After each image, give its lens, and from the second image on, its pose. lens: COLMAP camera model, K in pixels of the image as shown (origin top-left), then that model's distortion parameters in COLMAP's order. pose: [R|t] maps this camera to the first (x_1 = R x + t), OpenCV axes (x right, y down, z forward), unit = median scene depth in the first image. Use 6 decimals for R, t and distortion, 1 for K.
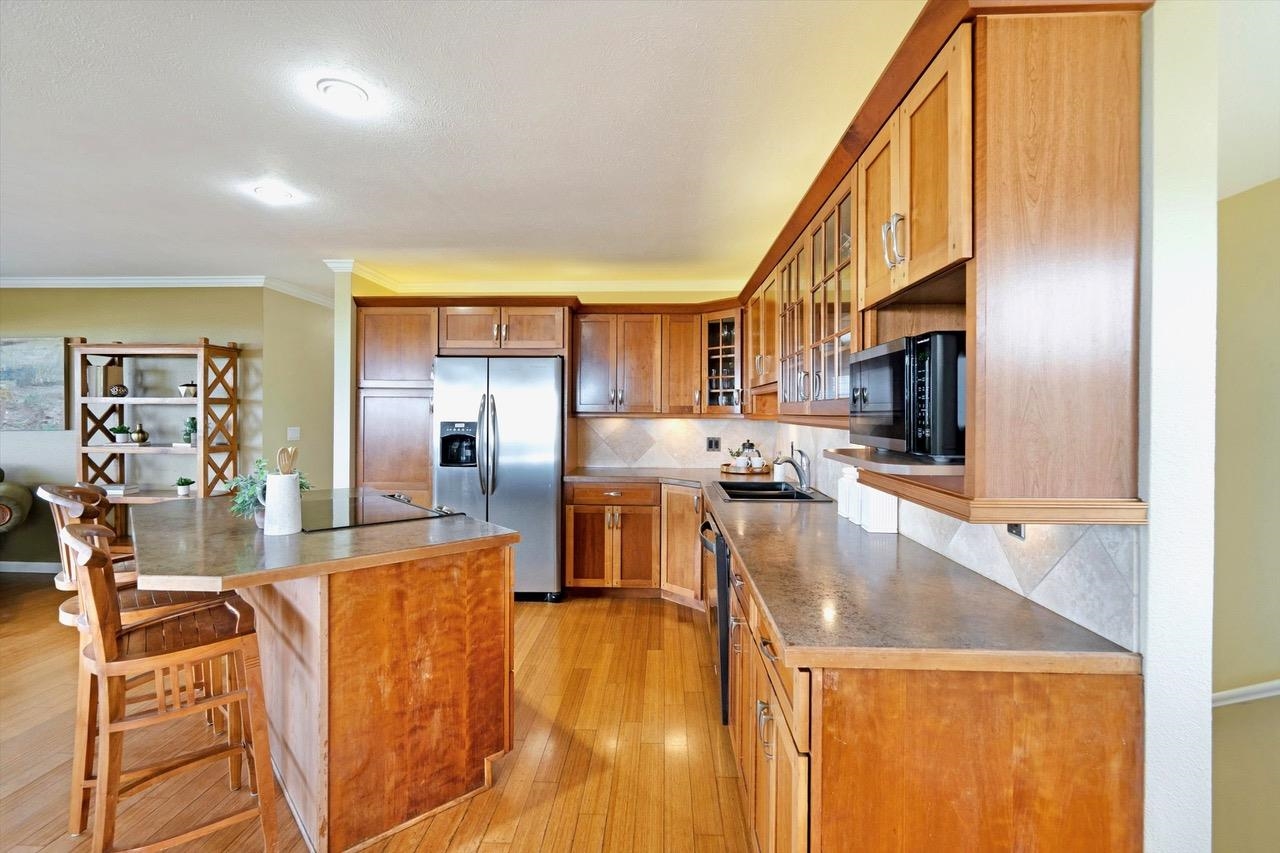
lens RADIAL K [[590.2, 0, 644.5], [0, 590.2, 419.2], [0, 0, 1]] dist [-0.001979, 0.000582]
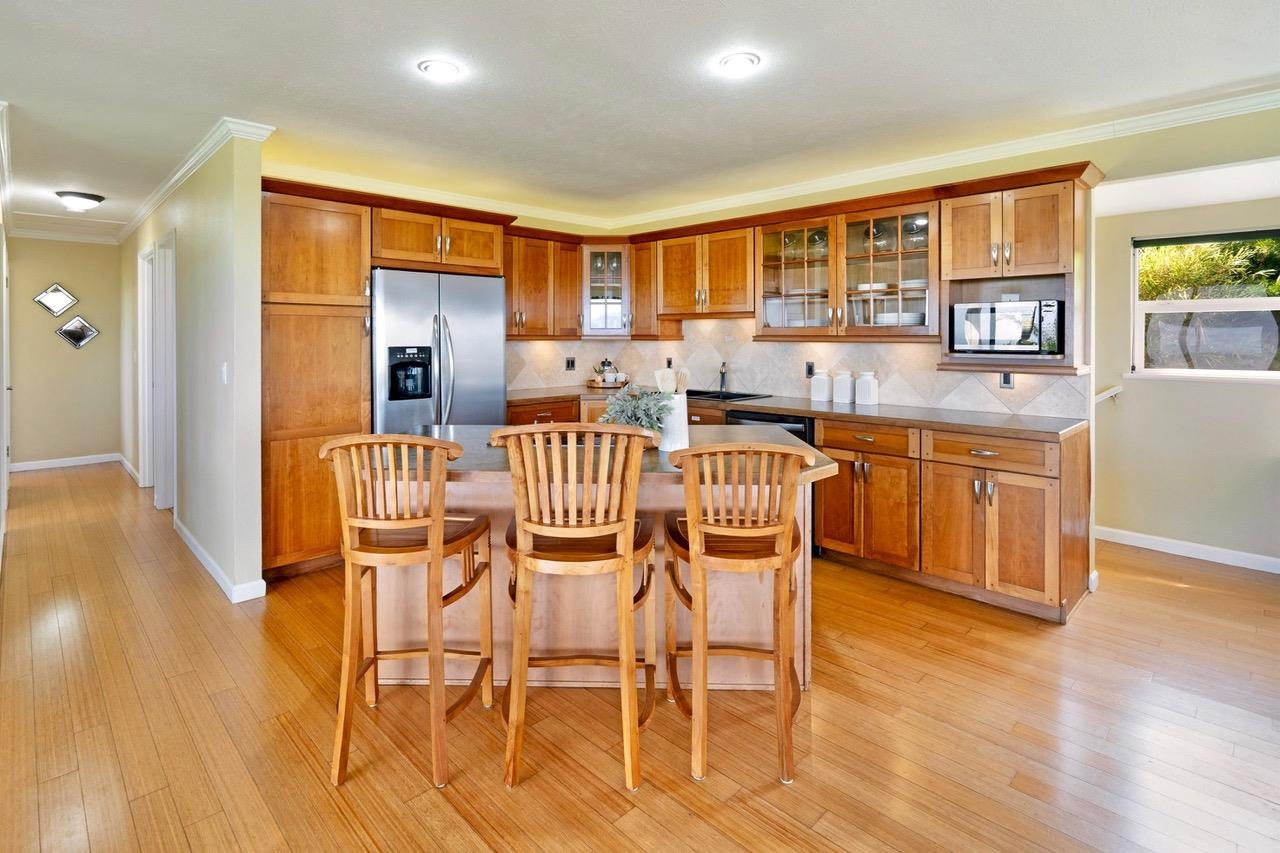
lens RADIAL K [[634.1, 0, 623.1], [0, 634.1, 346.2], [0, 0, 1]] dist [-0.002313, 0.001149]
pose [[0.690060, -0.016917, 0.723555, -0.747749], [0.012521, 0.999856, 0.011435, -0.002525], [-0.723644, 0.001168, 0.690172, 0.139379]]
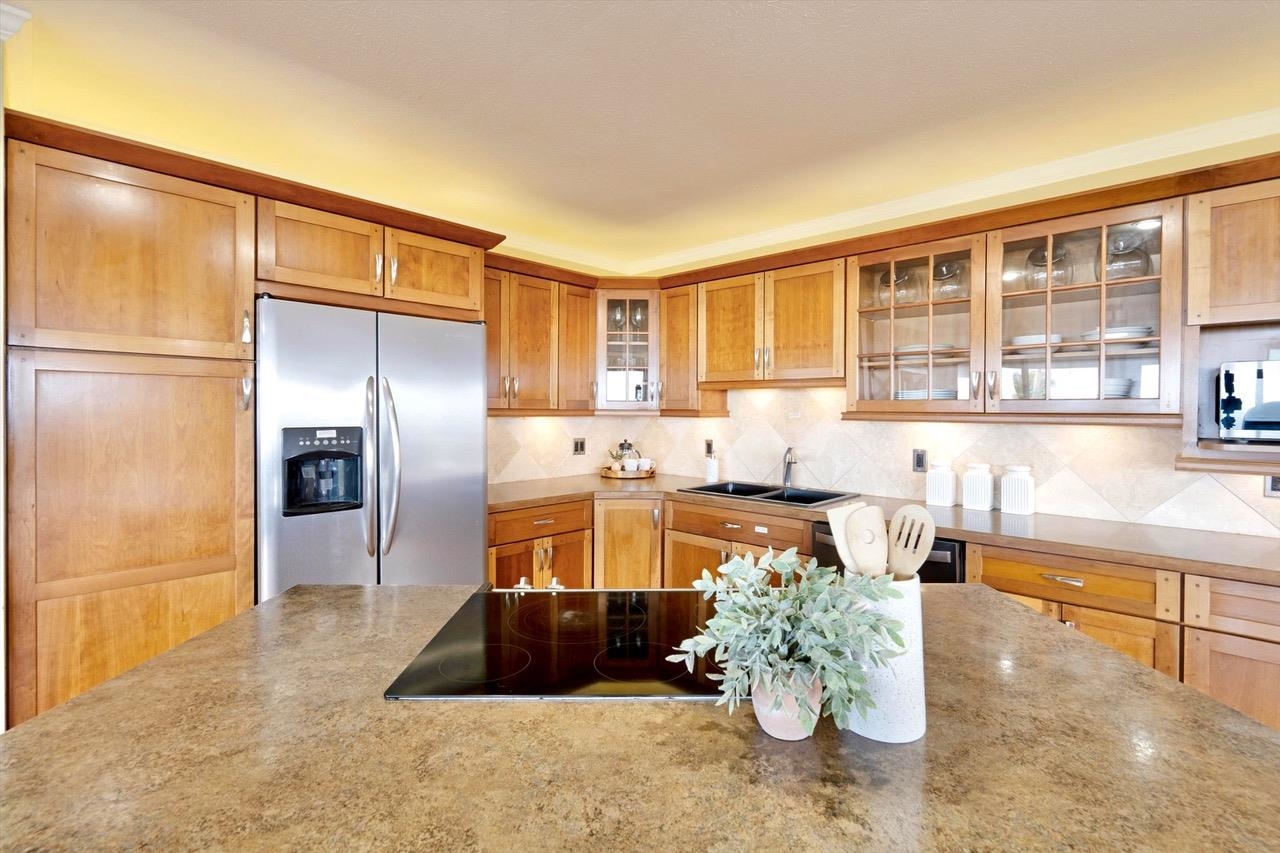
lens RADIAL K [[590.2, 0, 644.2], [0, 590.2, 414.1], [0, 0, 1]] dist [-0.001979, 0.000582]
pose [[0.662616, -0.007566, 0.748921, -0.506628], [0.006526, 0.999969, 0.004327, -0.007339], [-0.748930, 0.002020, 0.662645, 0.426333]]
